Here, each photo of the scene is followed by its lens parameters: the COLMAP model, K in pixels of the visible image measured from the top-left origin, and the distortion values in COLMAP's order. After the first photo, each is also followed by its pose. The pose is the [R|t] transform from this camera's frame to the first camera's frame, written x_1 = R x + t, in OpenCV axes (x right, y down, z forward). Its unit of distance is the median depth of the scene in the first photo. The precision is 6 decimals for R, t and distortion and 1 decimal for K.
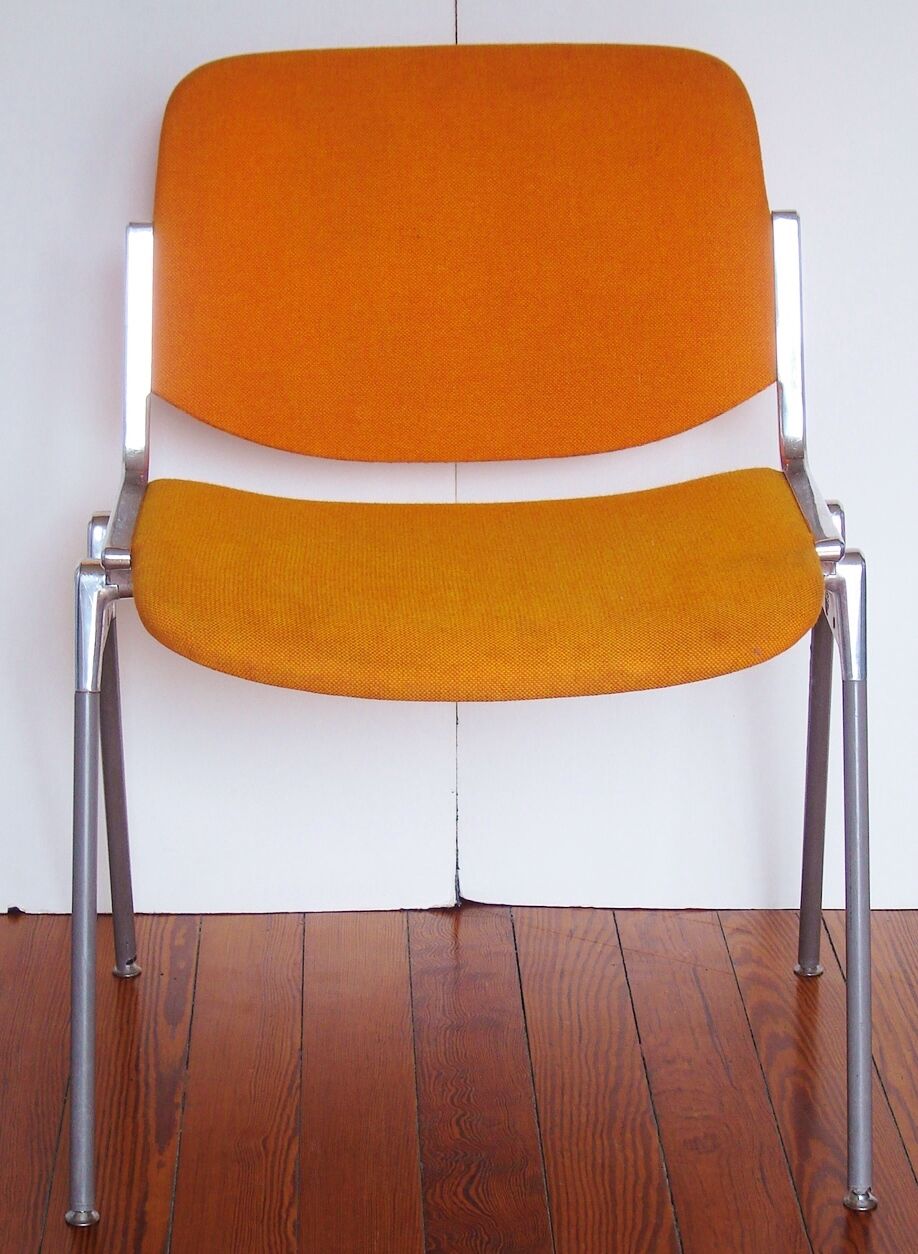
lens RADIAL K [[3336.0, 0, 427.1], [0, 3336.0, 626.7], [0, 0, 1]] dist [-0.119635, -0.800789]
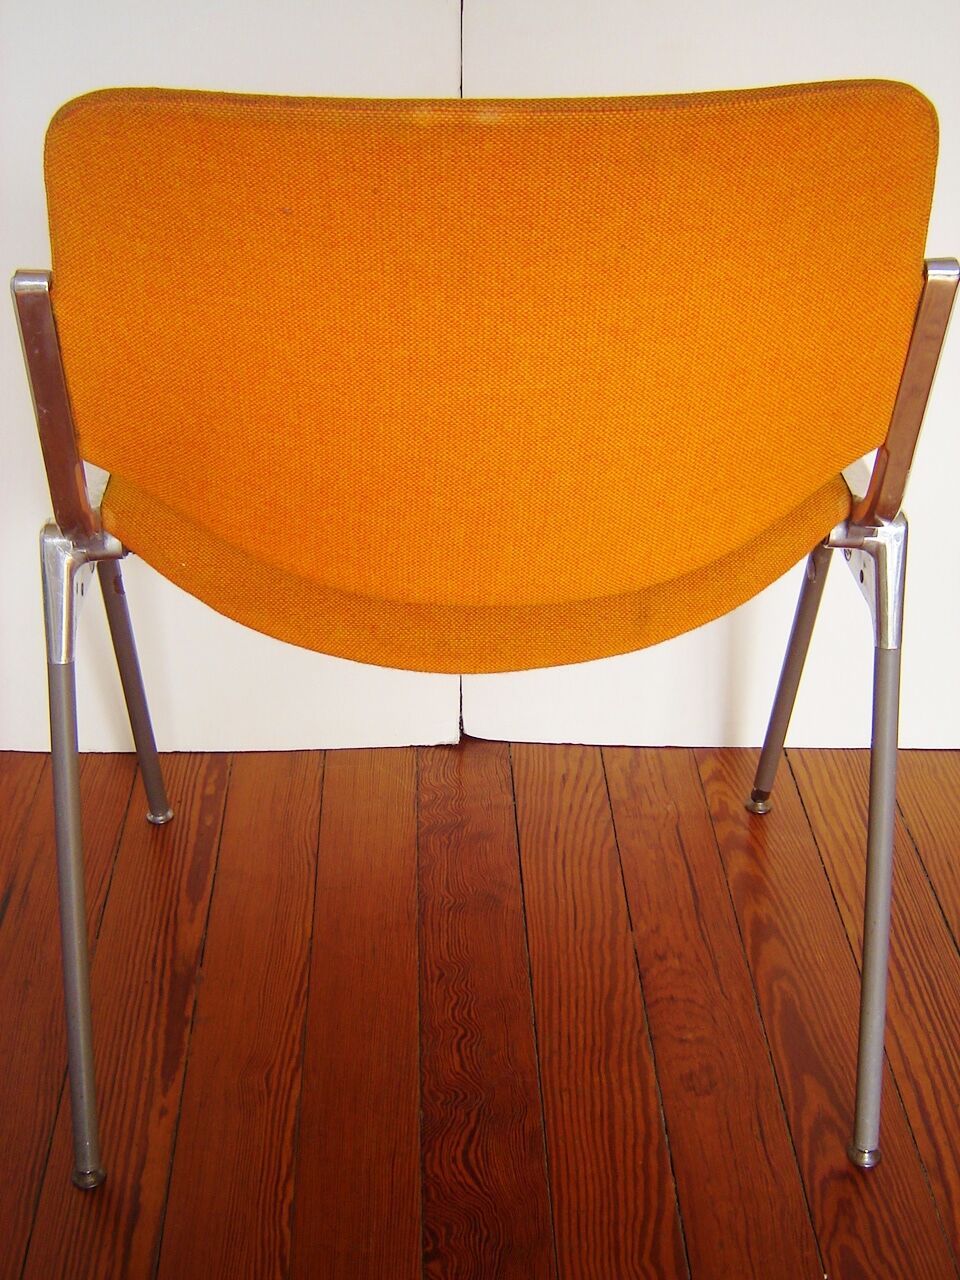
lens RADIAL K [[1693.7, 0, 480.0], [0, 1693.7, 640.0], [0, 0, 1]] dist [-0.114124, -0.034757]
pose [[0.999910, 0.002136, 0.013227, 0.008732], [-0.004998, 0.975419, 0.220301, -0.087215], [-0.012431, -0.220347, 0.975342, 0.520643]]
